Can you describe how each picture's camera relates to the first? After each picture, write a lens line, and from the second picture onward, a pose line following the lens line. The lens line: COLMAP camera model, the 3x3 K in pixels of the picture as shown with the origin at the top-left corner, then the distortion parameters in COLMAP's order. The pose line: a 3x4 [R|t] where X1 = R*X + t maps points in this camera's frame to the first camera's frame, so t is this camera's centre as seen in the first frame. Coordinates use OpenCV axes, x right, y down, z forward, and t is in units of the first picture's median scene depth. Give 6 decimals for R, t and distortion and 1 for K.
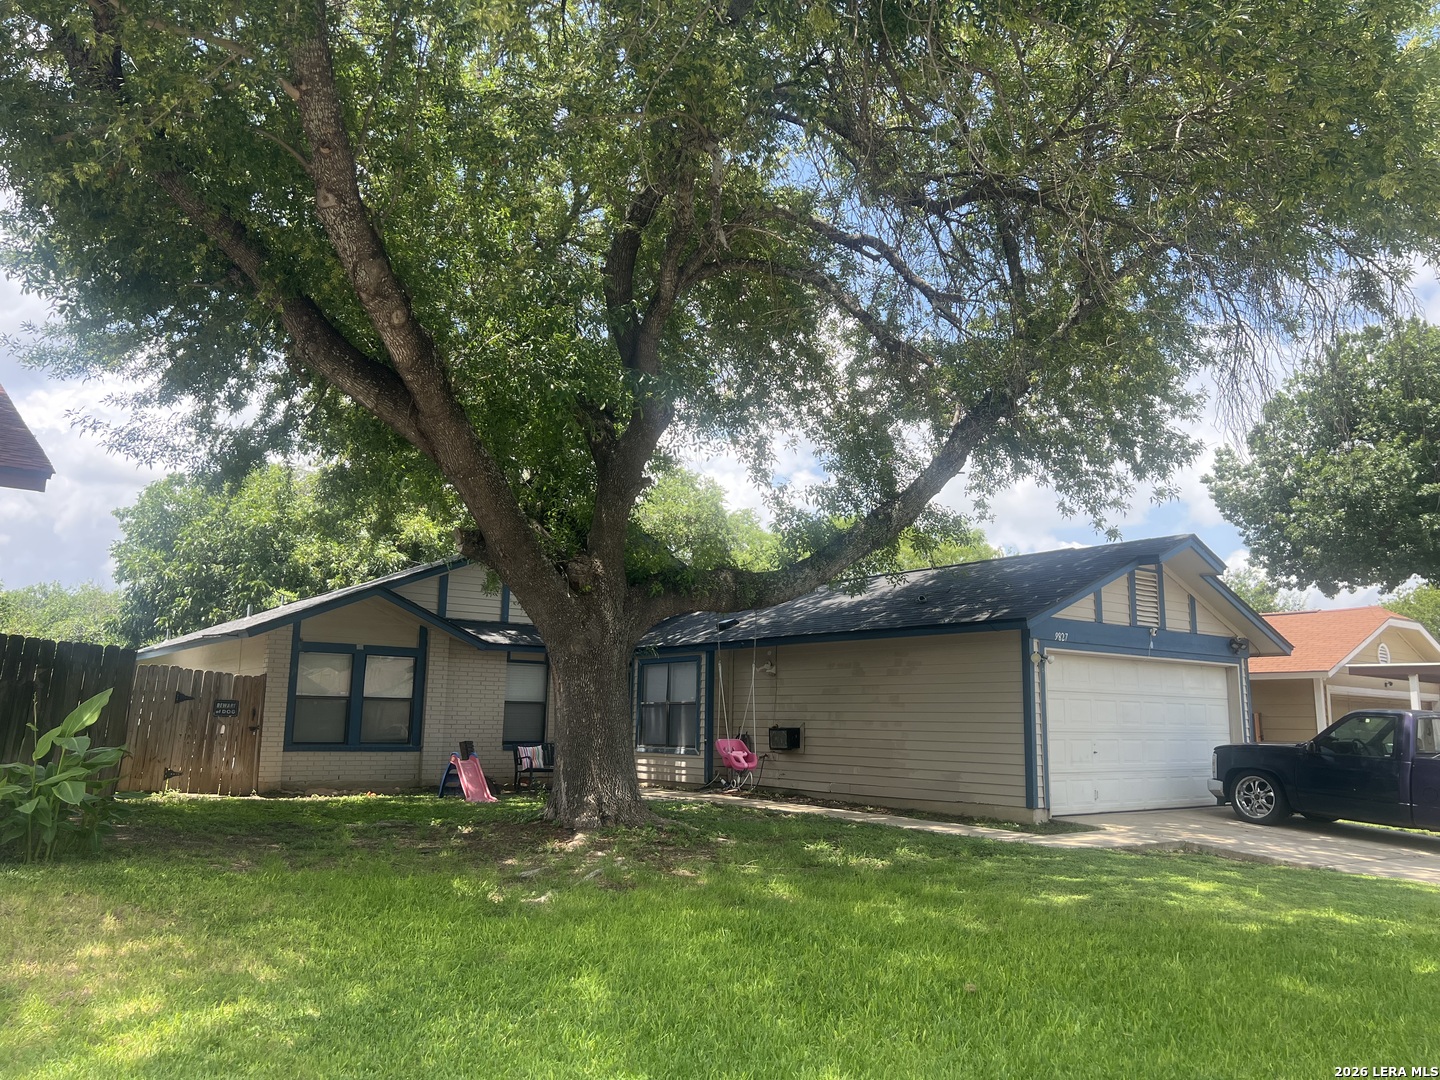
lens RADIAL K [[1088.0, 0, 716.4], [0, 1088.0, 545.4], [0, 0, 1]] dist [0.058476, -0.080715]
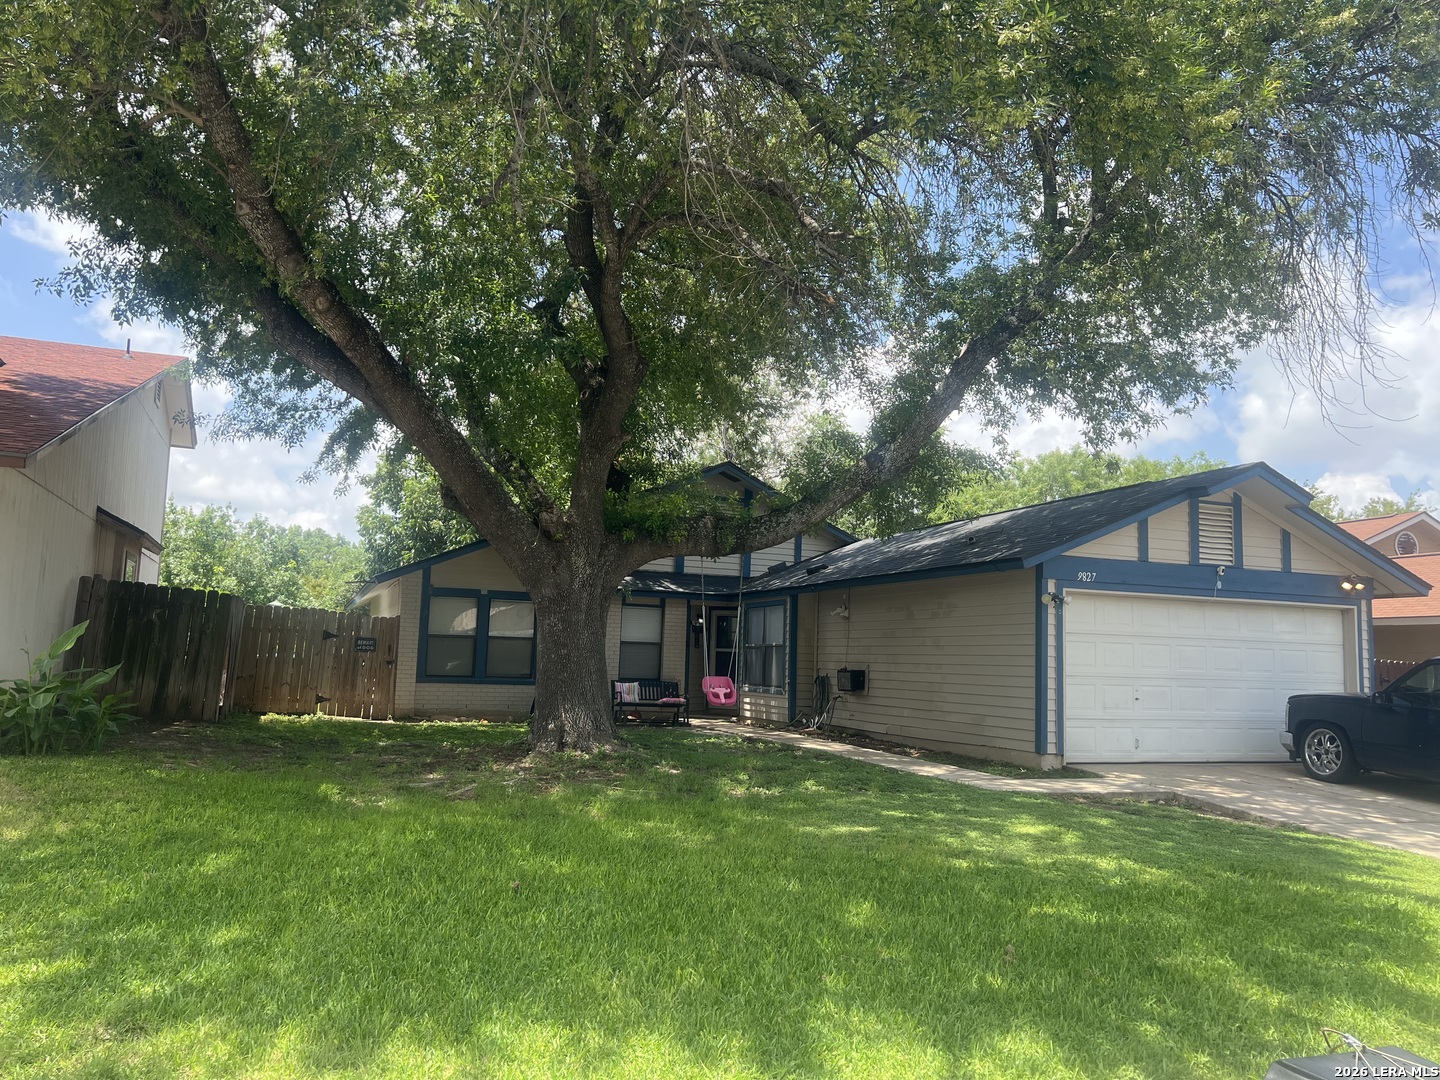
lens RADIAL K [[1088.0, 0, 716.4], [0, 1088.0, 545.4], [0, 0, 1]] dist [0.058476, -0.080715]
pose [[0.958018, -0.017221, -0.286192, 0.284976], [0.030833, 0.998594, 0.043125, 0.005720], [0.285047, -0.050139, 0.957201, 0.002195]]
